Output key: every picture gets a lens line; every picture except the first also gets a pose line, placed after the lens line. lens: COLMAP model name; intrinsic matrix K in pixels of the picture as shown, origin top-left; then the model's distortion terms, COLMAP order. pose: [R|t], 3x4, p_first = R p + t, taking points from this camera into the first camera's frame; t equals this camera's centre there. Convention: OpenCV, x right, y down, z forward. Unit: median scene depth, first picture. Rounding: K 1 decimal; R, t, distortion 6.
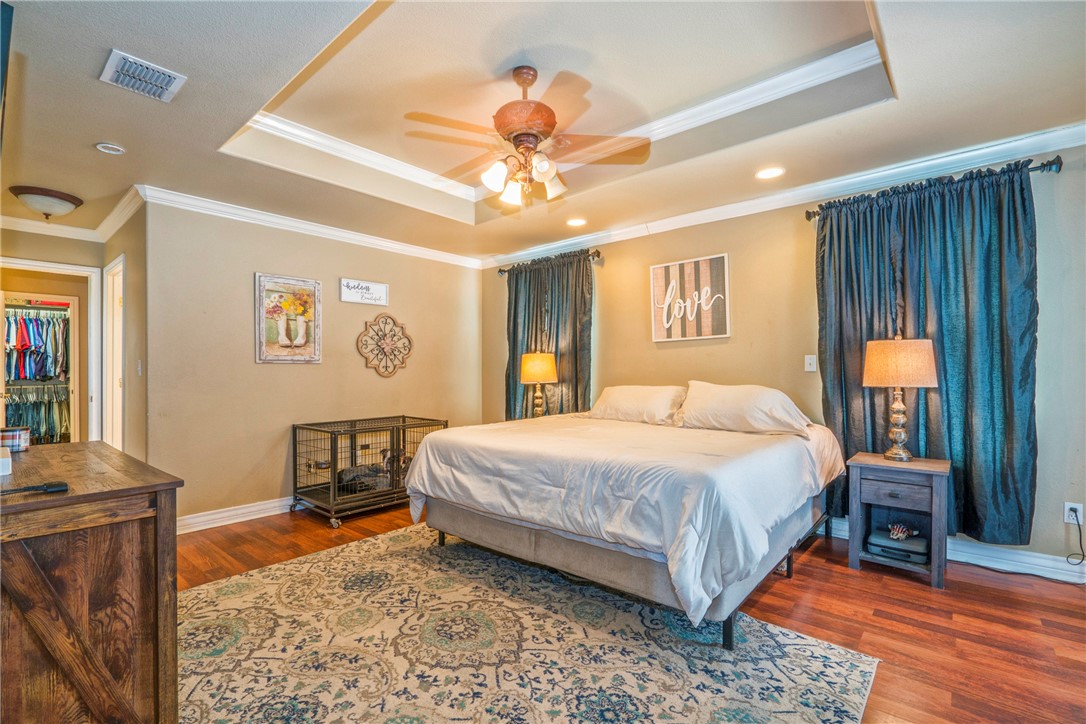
lens RADIAL K [[494.5, 0, 523.0], [0, 494.5, 368.1], [0, 0, 1]] dist [-0.005943, 0.005339]
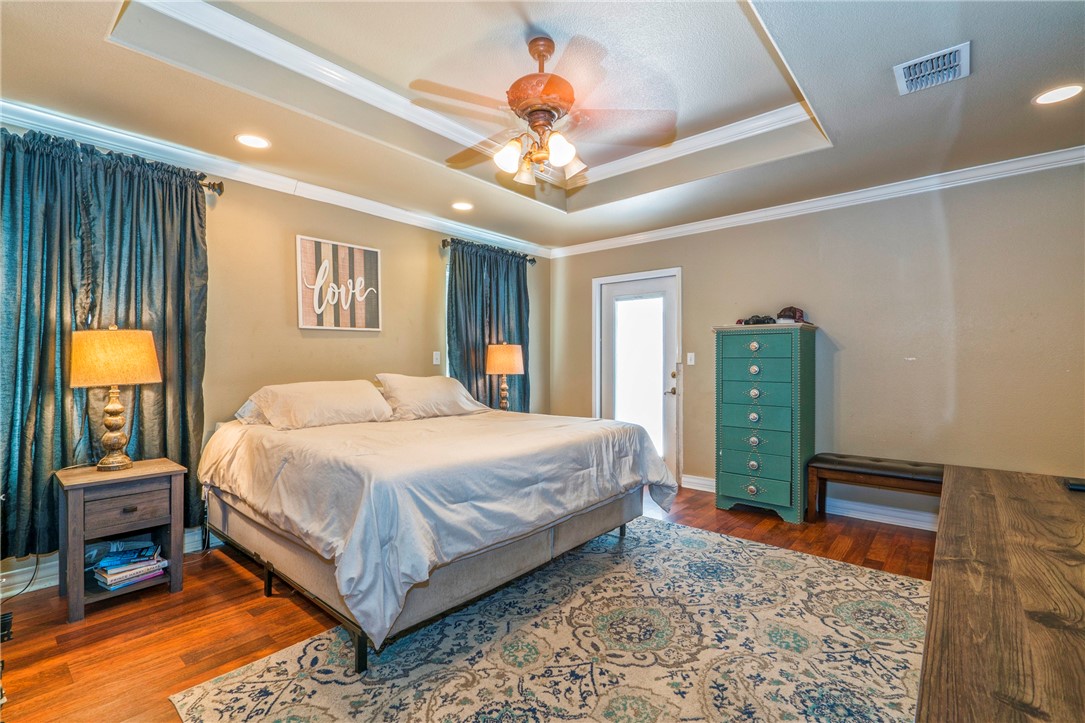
lens RADIAL K [[494.1, 0, 544.5], [0, 494.1, 362.3], [0, 0, 1]] dist [-0.005943, 0.005339]
pose [[-0.033398, 0.008070, 0.999410, -0.850205], [-0.002536, 0.999963, -0.008159, 0.012889], [-0.999439, -0.002807, -0.033376, 0.939690]]
